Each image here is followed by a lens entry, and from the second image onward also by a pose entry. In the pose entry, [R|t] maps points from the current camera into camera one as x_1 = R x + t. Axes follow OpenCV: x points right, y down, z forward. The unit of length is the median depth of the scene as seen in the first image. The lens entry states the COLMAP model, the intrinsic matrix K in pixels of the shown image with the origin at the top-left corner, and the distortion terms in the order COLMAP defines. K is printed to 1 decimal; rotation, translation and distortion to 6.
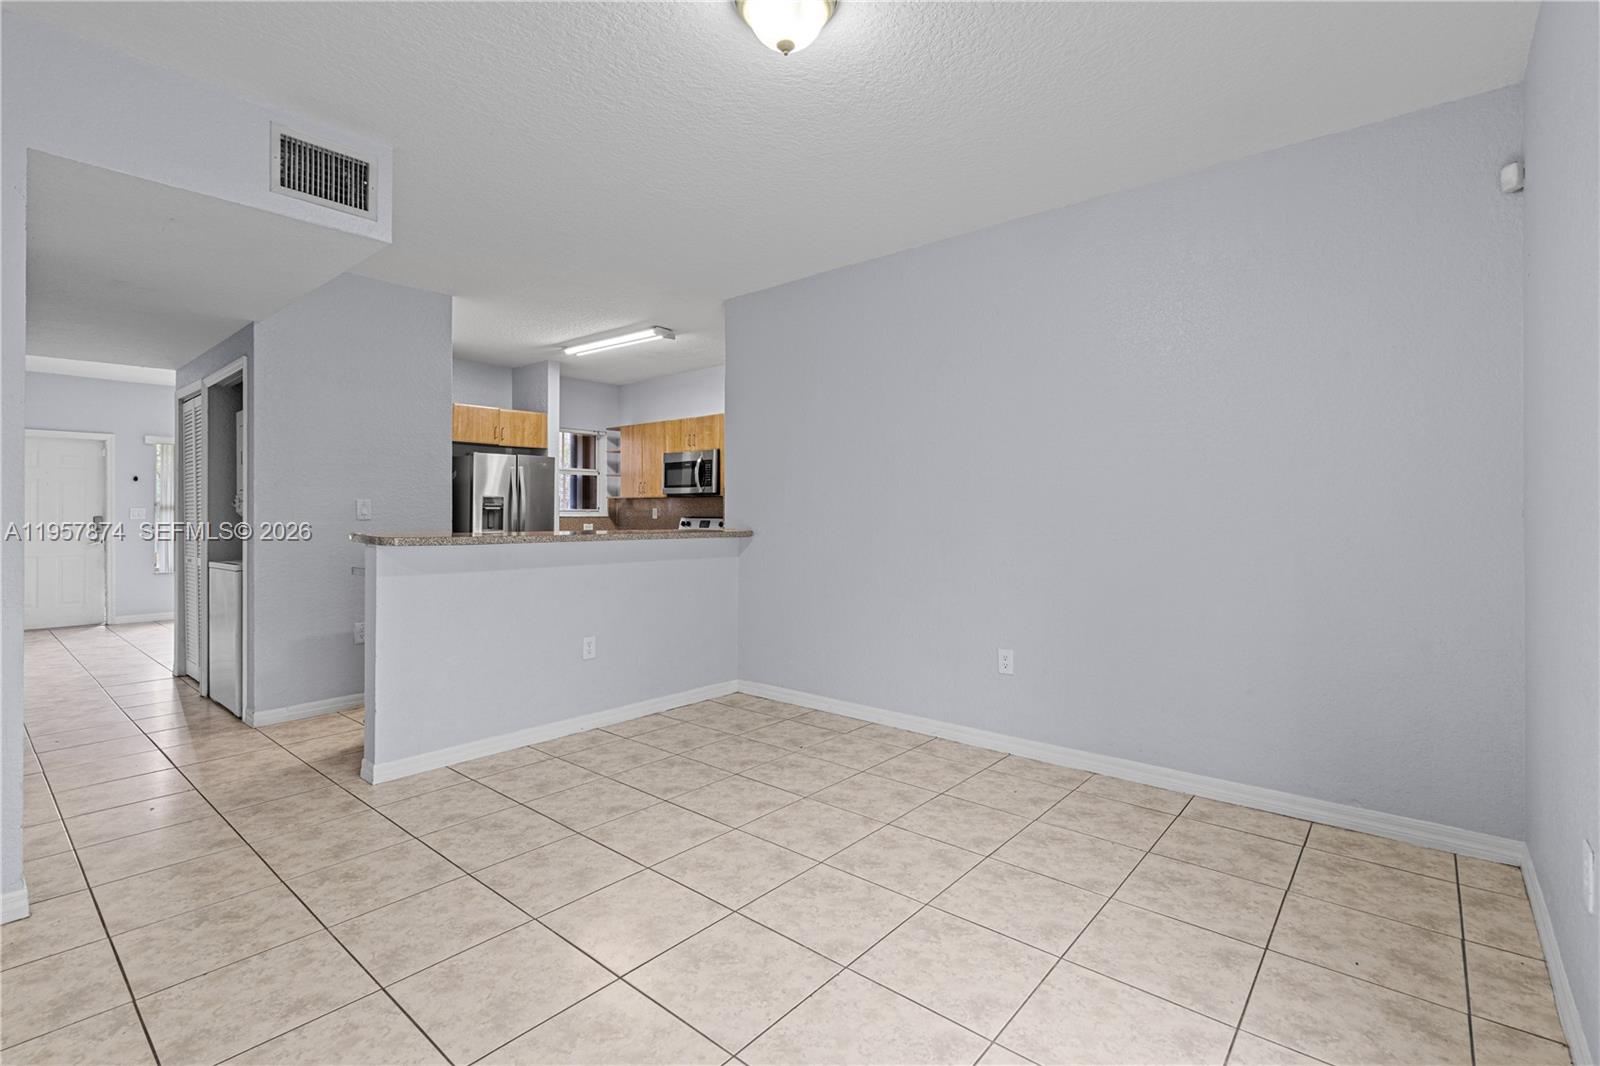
lens RADIAL K [[729.4, 0, 794.3], [0, 729.4, 513.5], [0, 0, 1]] dist [-0.008232, 0.003579]
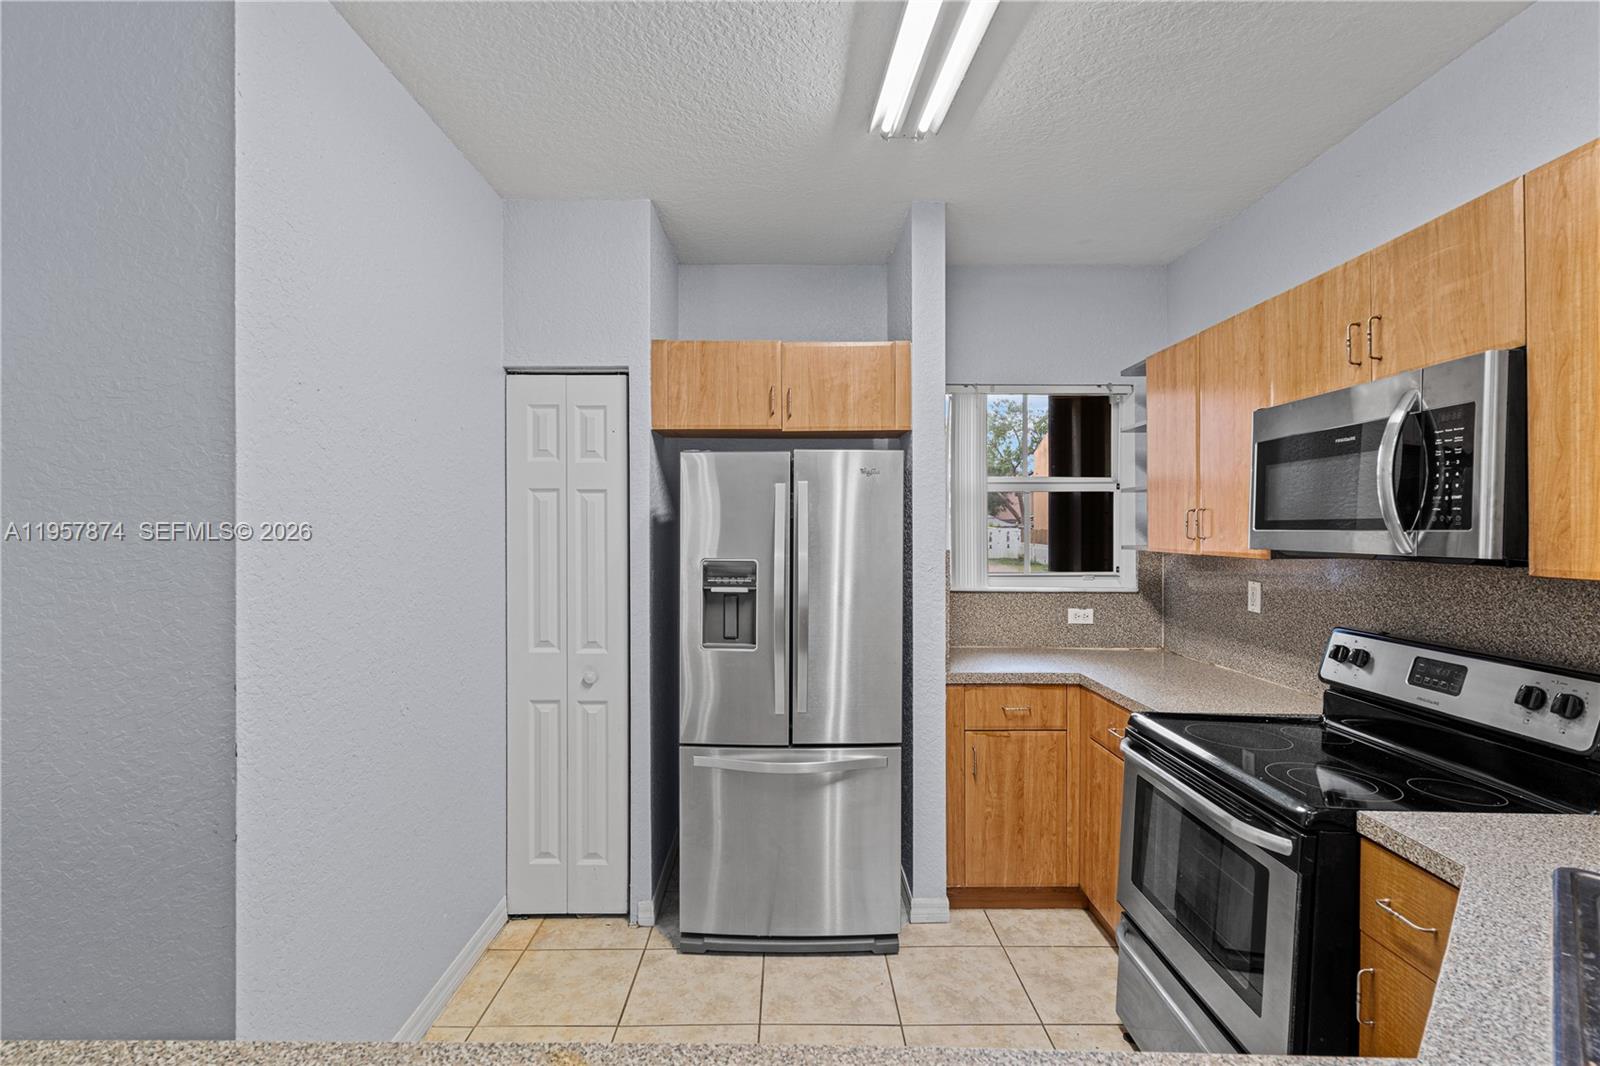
lens RADIAL K [[729.4, 0, 809.7], [0, 729.4, 526.4], [0, 0, 1]] dist [-0.008232, 0.003579]
pose [[0.658343, -0.004157, -0.752707, -0.102379], [-0.000170, 0.999984, -0.005672, -0.045801], [0.752718, 0.003862, 0.658331, 0.898674]]
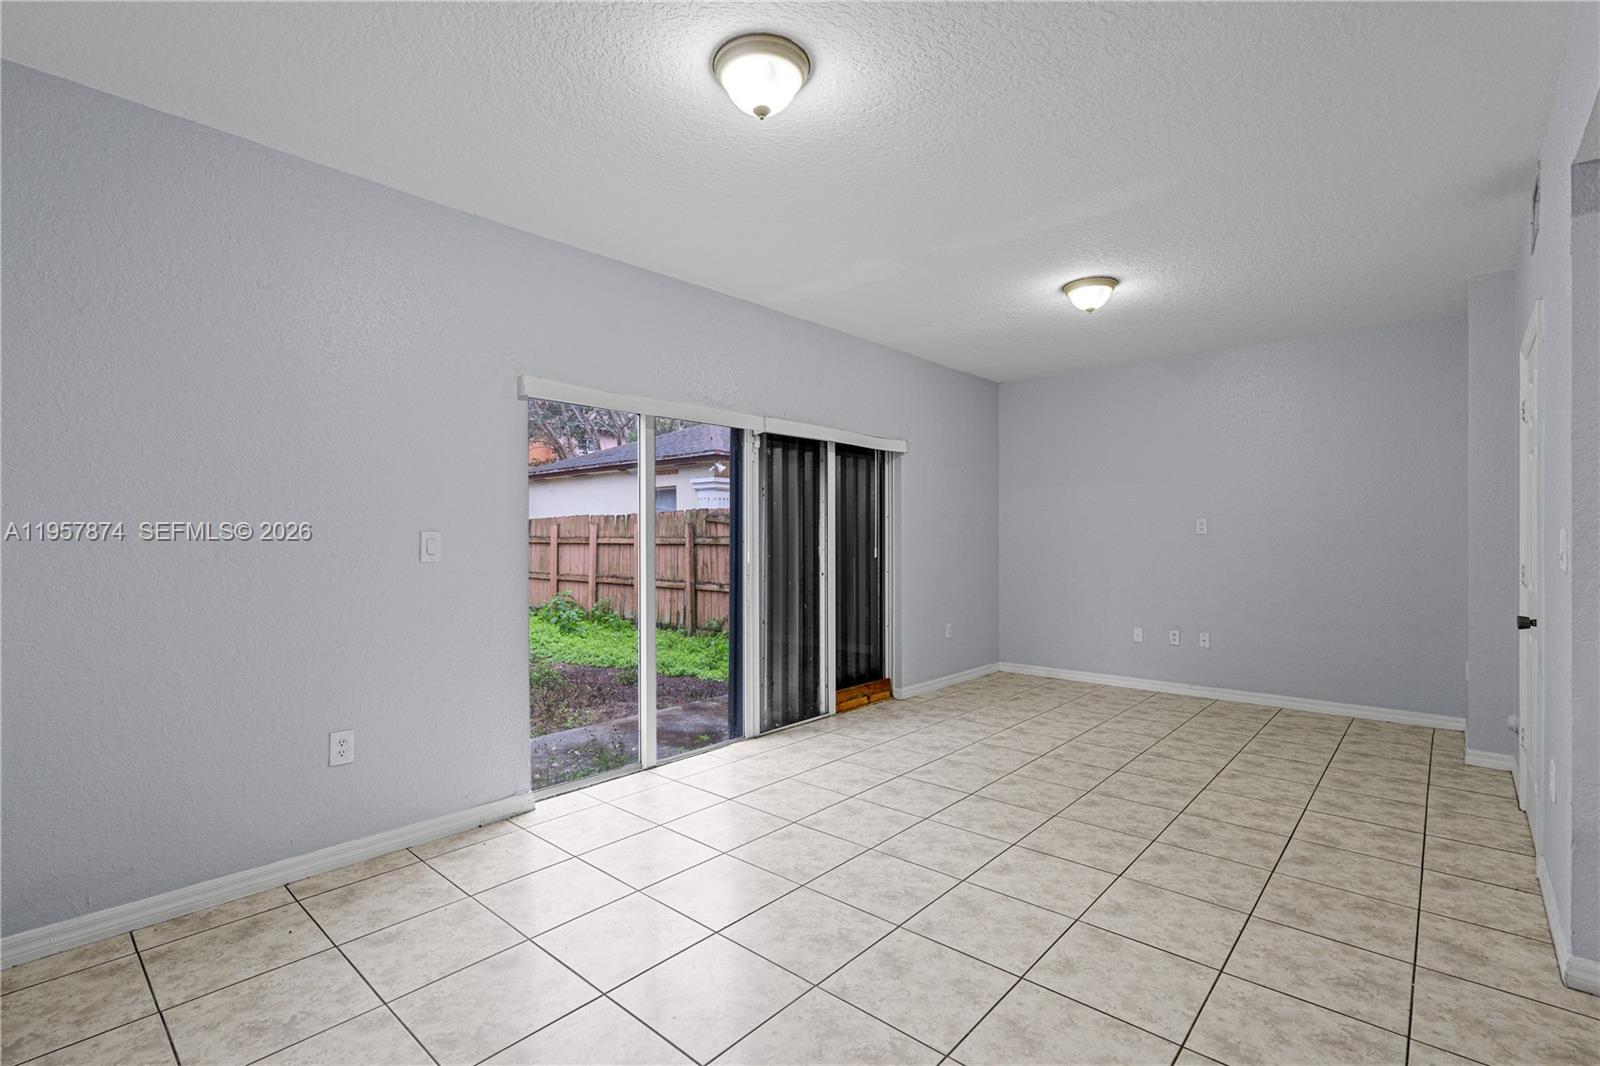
lens RADIAL K [[729.4, 0, 797.2], [0, 729.4, 541.7], [0, 0, 1]] dist [-0.008232, 0.003579]
pose [[-0.999773, 0.002199, 0.021209, -0.031857], [0.002398, 0.999954, 0.009326, -0.012063], [-0.021187, 0.009375, -0.999732, 0.780892]]
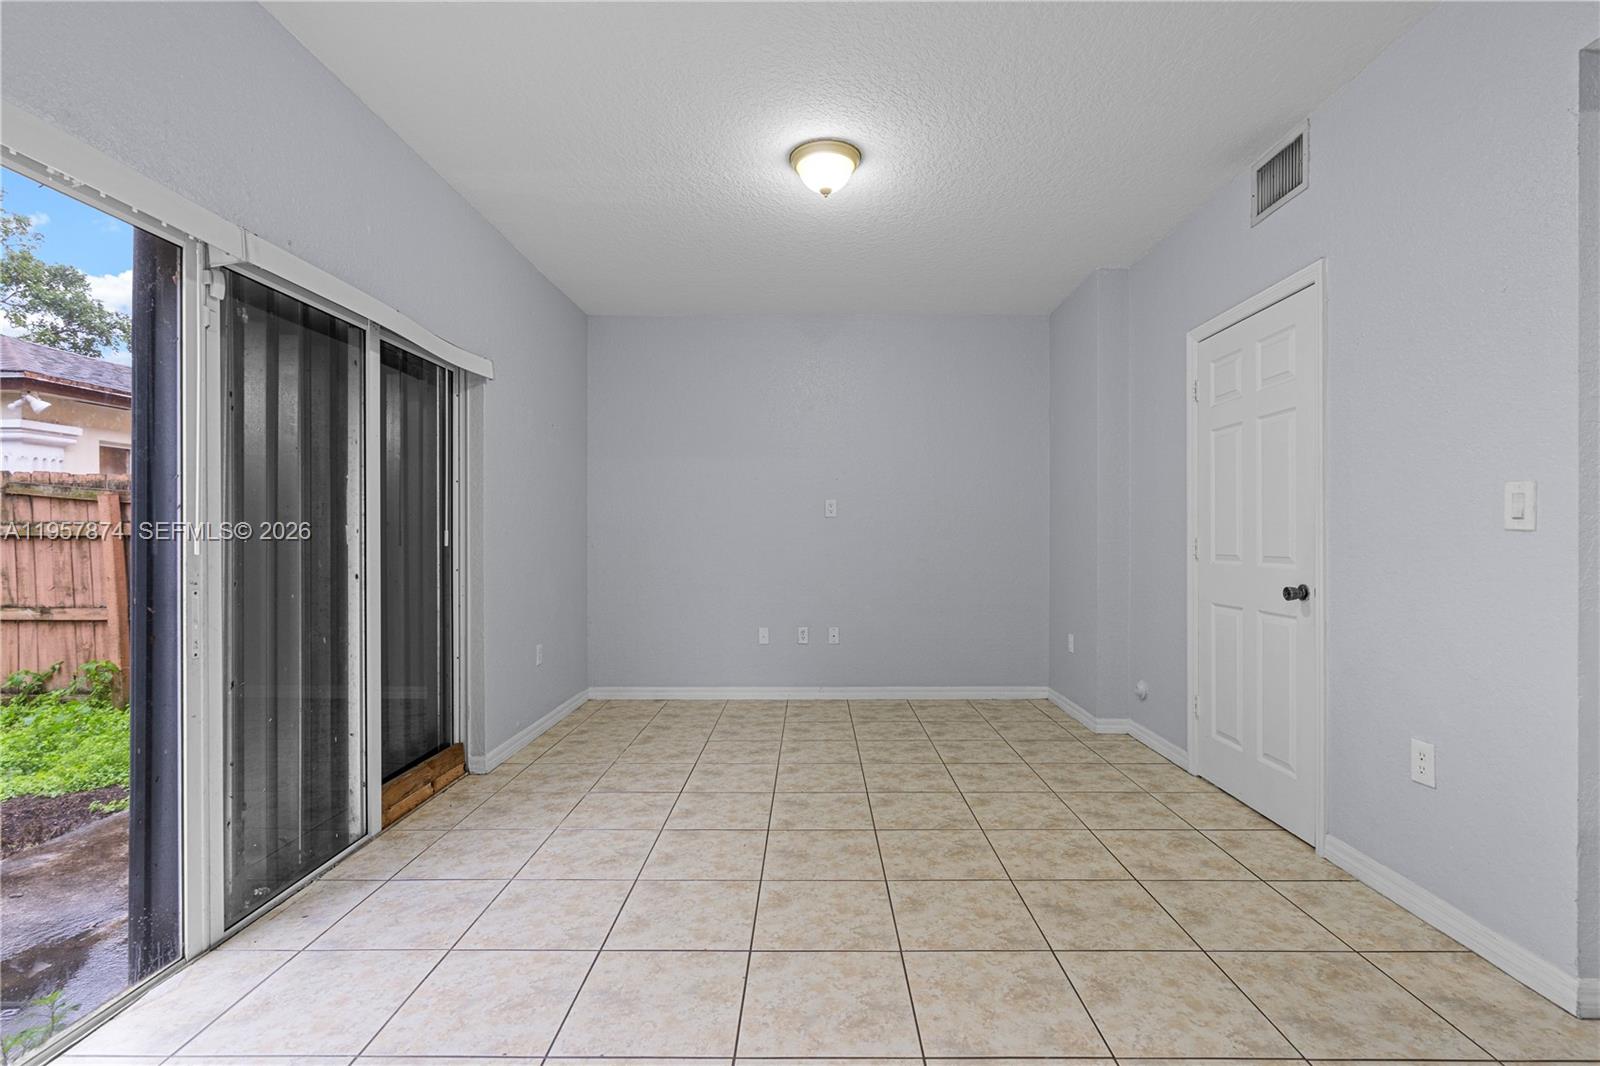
lens RADIAL K [[729.4, 0, 806.5], [0, 729.4, 540.6], [0, 0, 1]] dist [-0.008232, 0.003579]
pose [[-0.763243, 0.006123, -0.646083, 0.041567], [0.001509, 0.999969, 0.007694, 0.010214], [0.646110, 0.004898, -0.763228, 0.422738]]
